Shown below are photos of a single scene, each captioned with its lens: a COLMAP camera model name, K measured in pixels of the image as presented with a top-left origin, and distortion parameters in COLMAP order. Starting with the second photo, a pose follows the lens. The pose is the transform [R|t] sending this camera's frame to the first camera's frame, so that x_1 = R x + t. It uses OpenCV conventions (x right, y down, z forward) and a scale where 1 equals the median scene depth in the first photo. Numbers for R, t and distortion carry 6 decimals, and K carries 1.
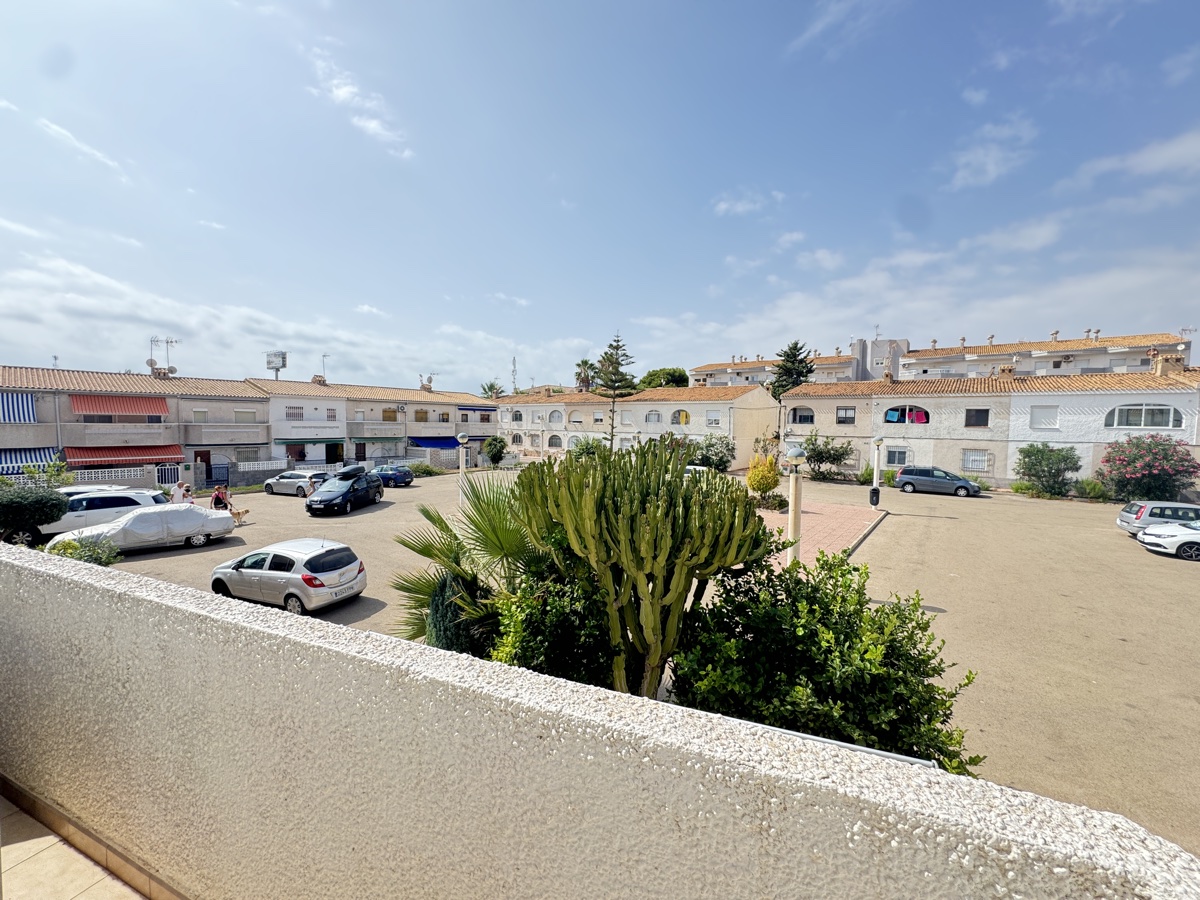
lens RADIAL K [[478.9, 0, 599.8], [0, 478.9, 448.7], [0, 0, 1]] dist [-0.002248, -0.000160]
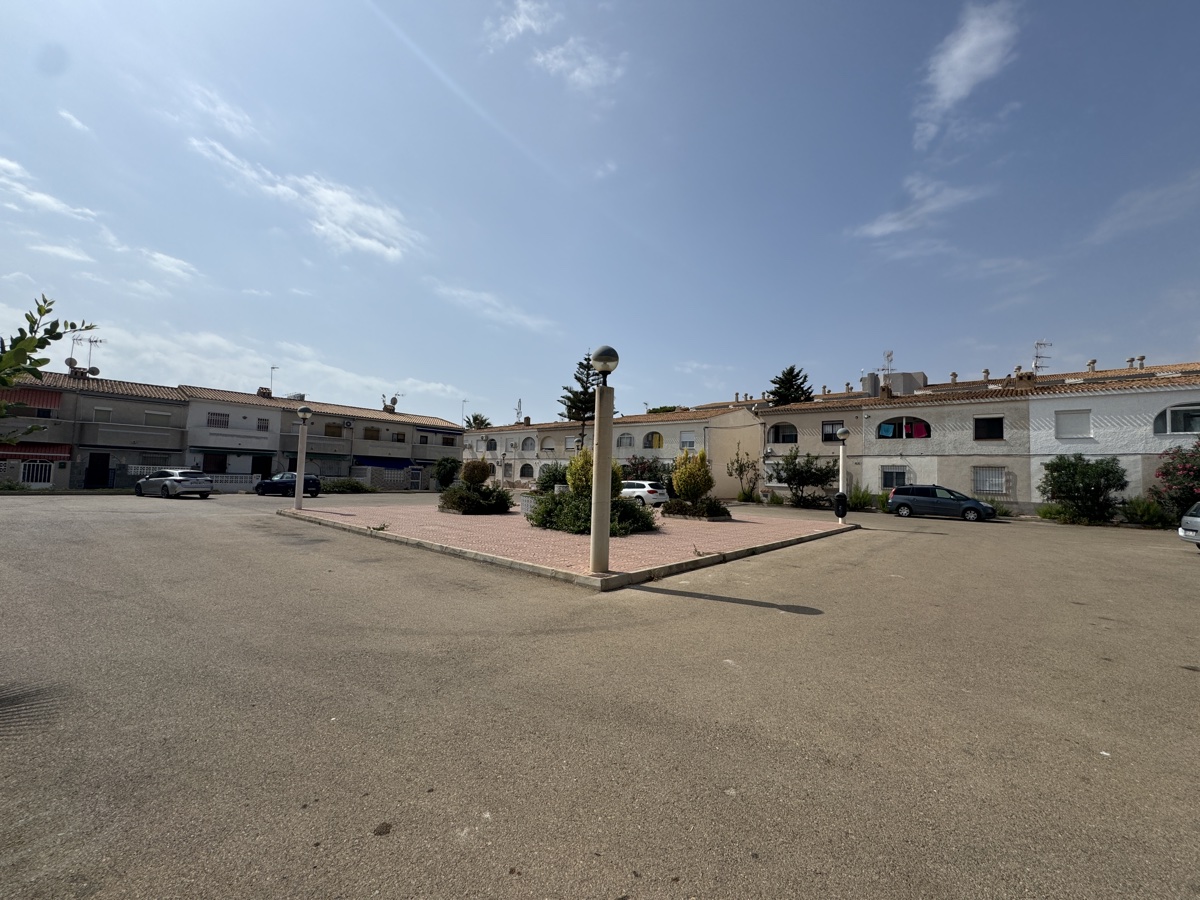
lens RADIAL K [[478.9, 0, 599.8], [0, 478.9, 448.7], [0, 0, 1]] dist [-0.002248, -0.000160]
pose [[0.998015, 0.016498, -0.060776, 0.158455], [-0.023548, 0.992832, -0.117175, 0.073351], [0.058408, 0.118373, 0.991250, 0.139728]]
